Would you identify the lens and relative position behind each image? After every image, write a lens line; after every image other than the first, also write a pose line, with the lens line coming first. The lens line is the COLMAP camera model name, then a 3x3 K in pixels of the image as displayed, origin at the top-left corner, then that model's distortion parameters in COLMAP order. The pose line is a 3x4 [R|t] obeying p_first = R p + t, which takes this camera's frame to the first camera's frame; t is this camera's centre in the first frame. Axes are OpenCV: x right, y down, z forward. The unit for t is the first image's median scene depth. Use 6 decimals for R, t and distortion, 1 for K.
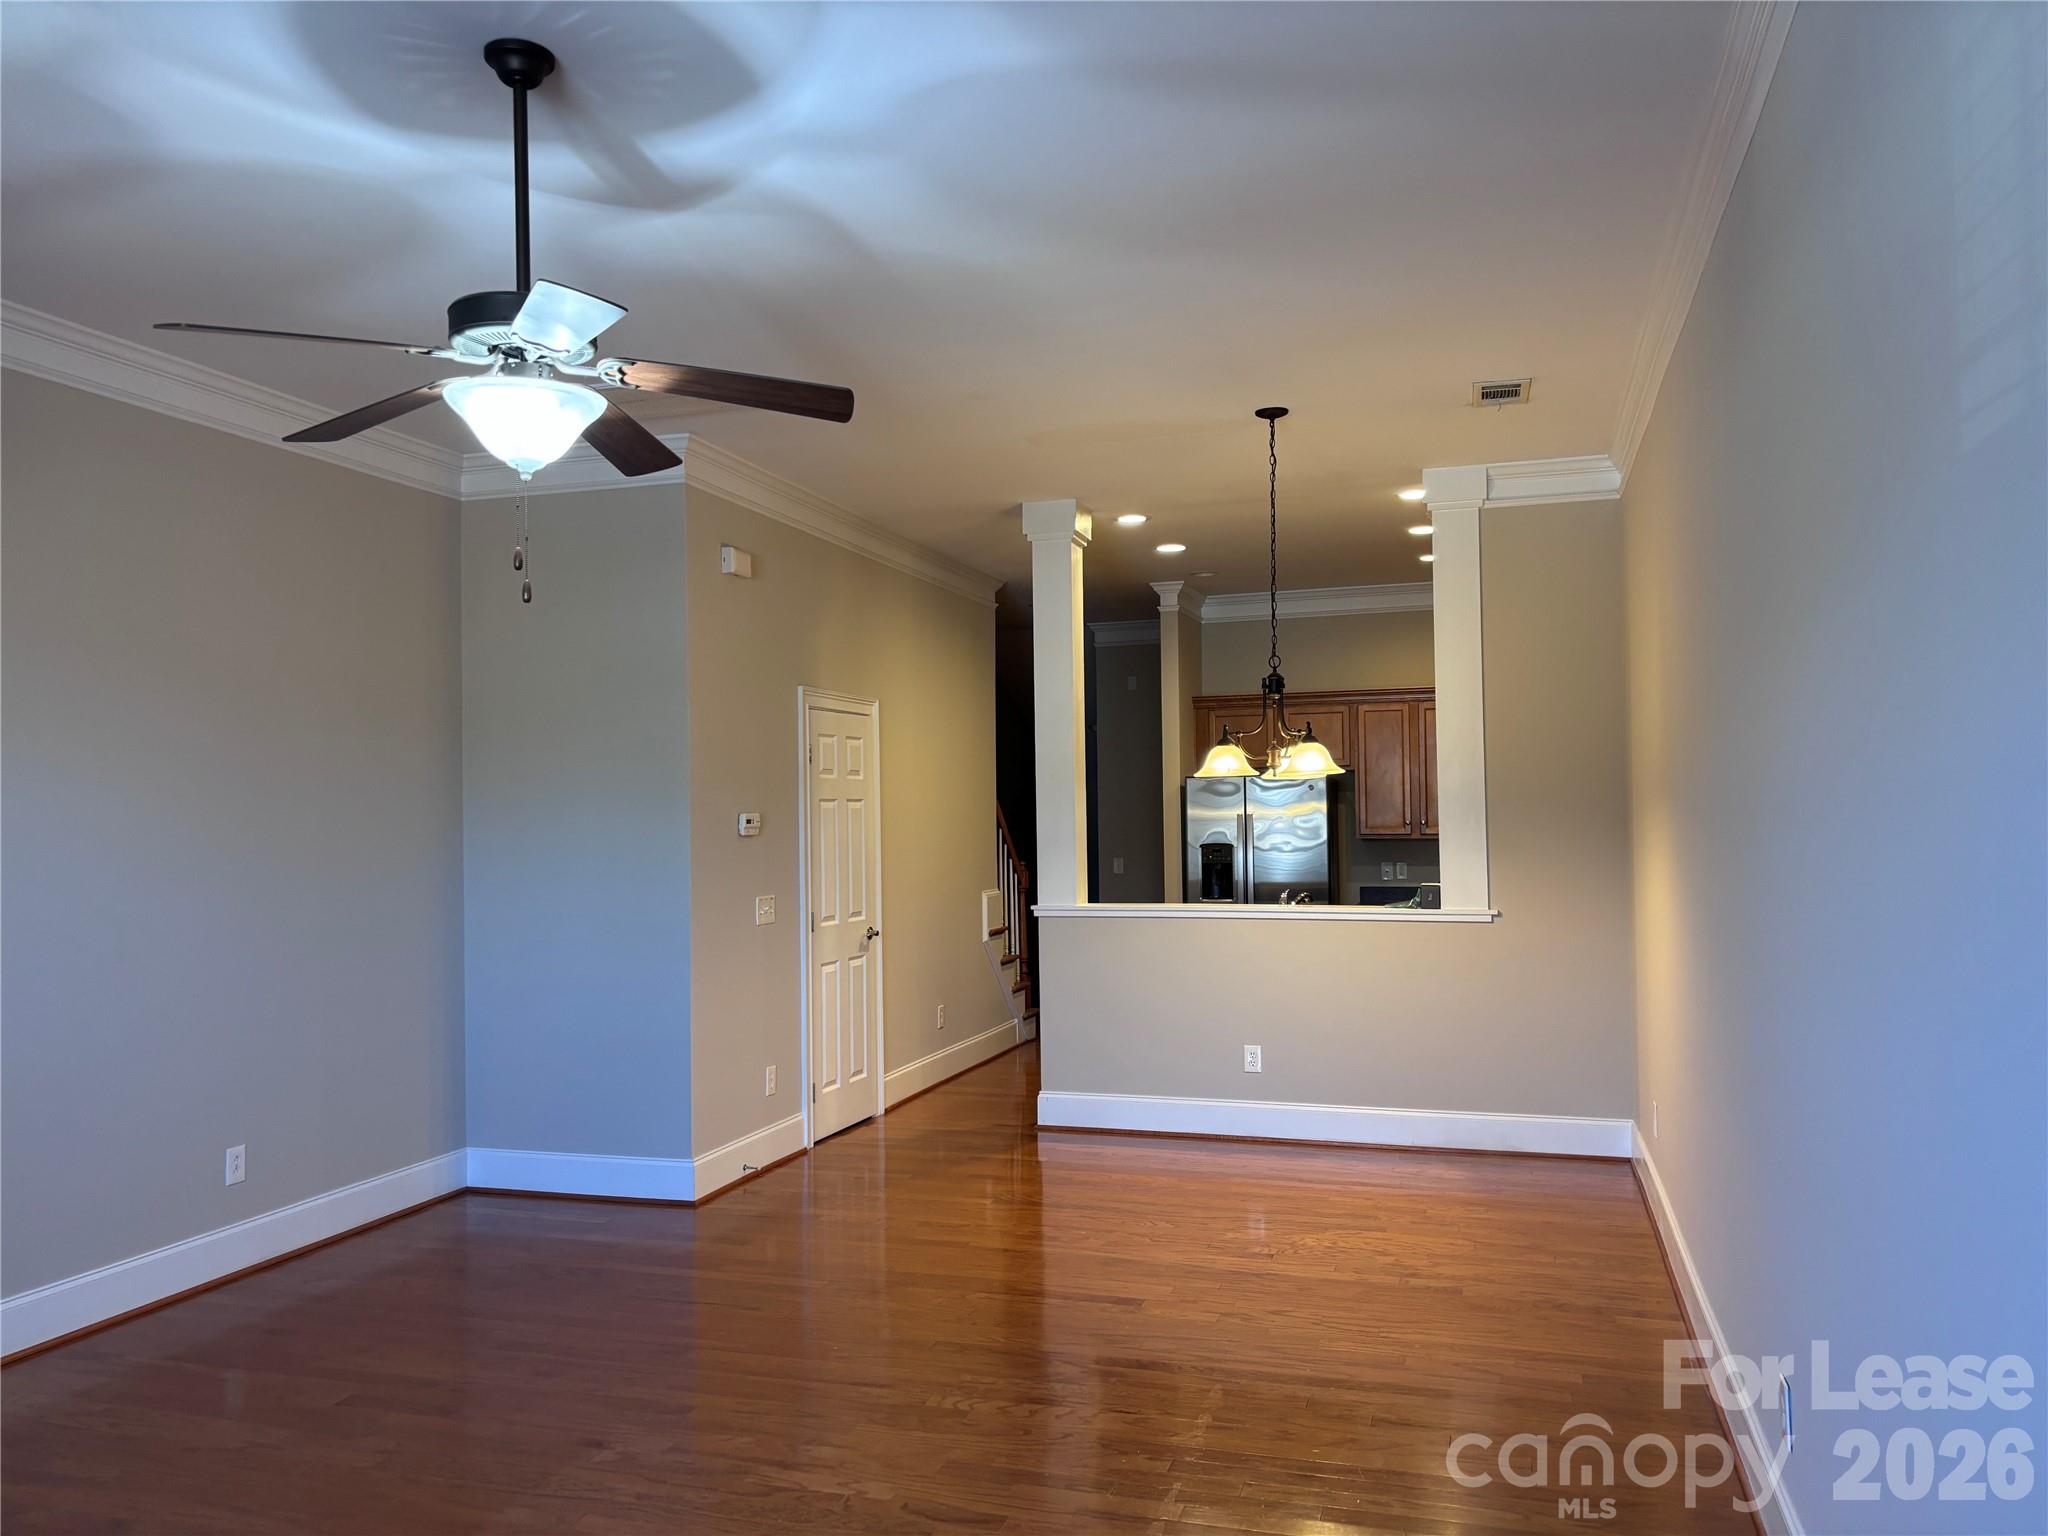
lens RADIAL K [[1544.1, 0, 1024.3], [0, 1544.1, 769.7], [0, 0, 1]] dist [-0.001423, -0.000623]
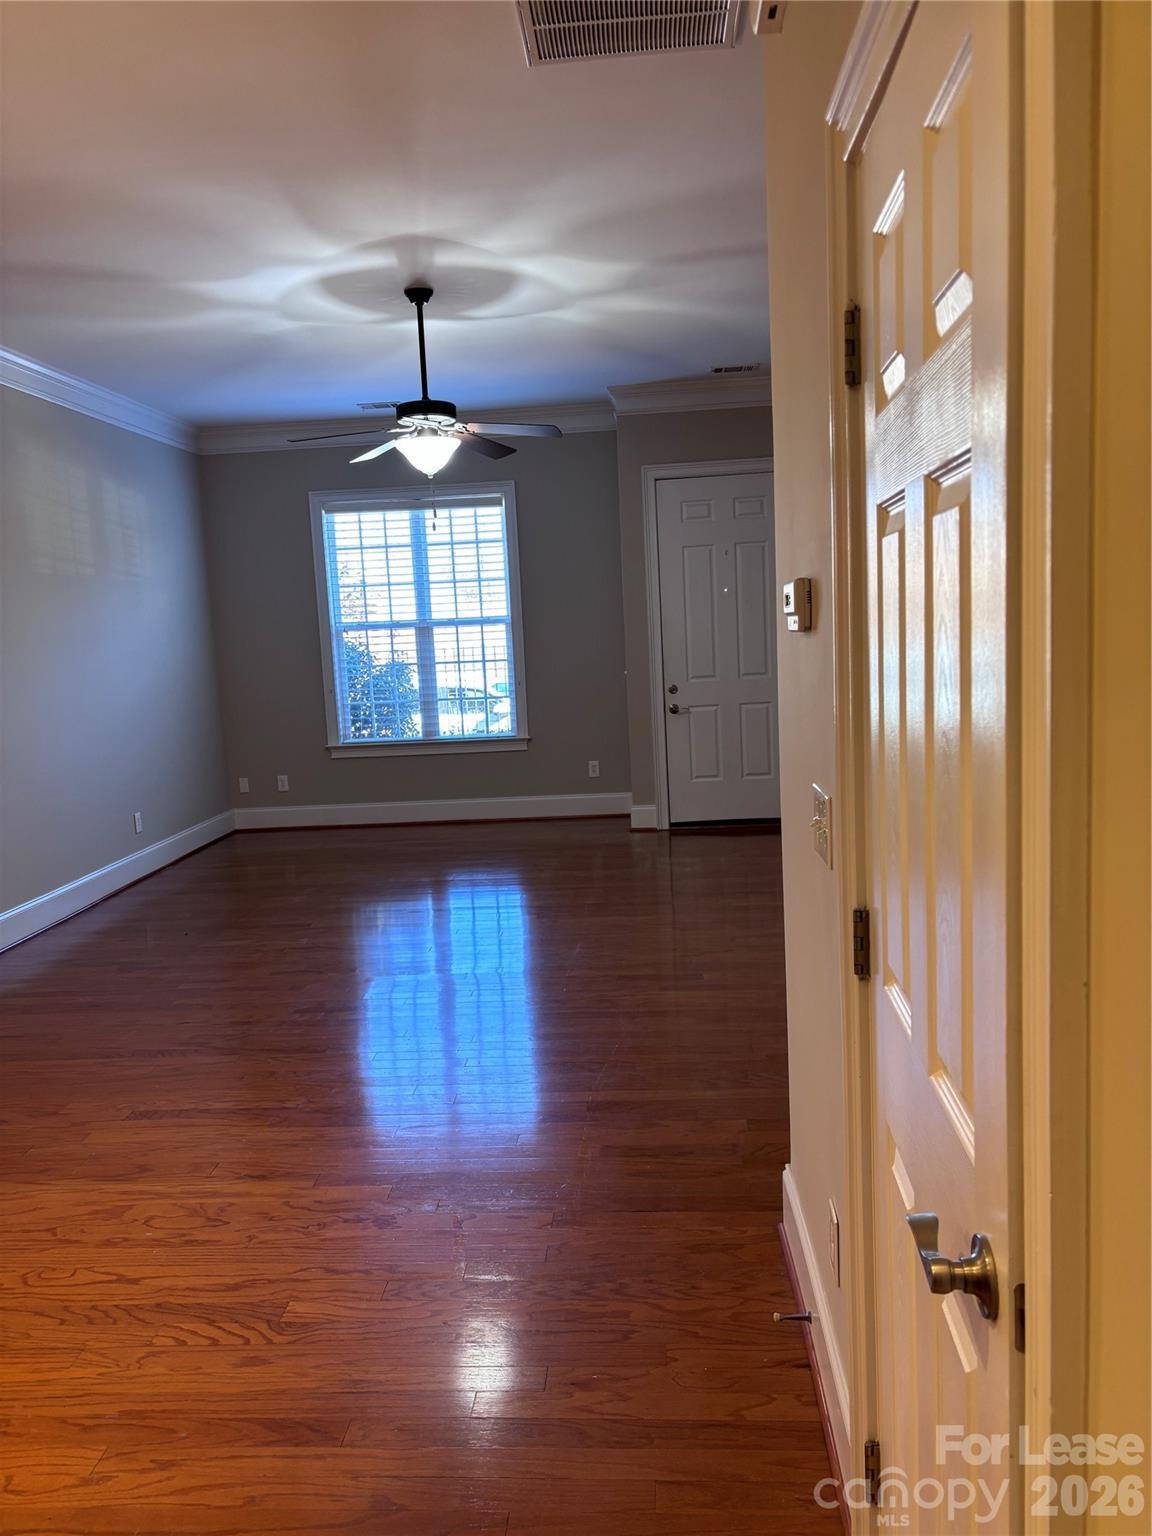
lens RADIAL K [[1158.1, 0, 576.0], [0, 1158.1, 769.0], [0, 0, 1]] dist [-0.001423, -0.000623]
pose [[-0.969418, 0.088255, -0.228997, -0.062442], [0.066075, 0.992506, 0.102794, 0.068745], [0.236353, 0.084519, -0.967984, 2.027711]]
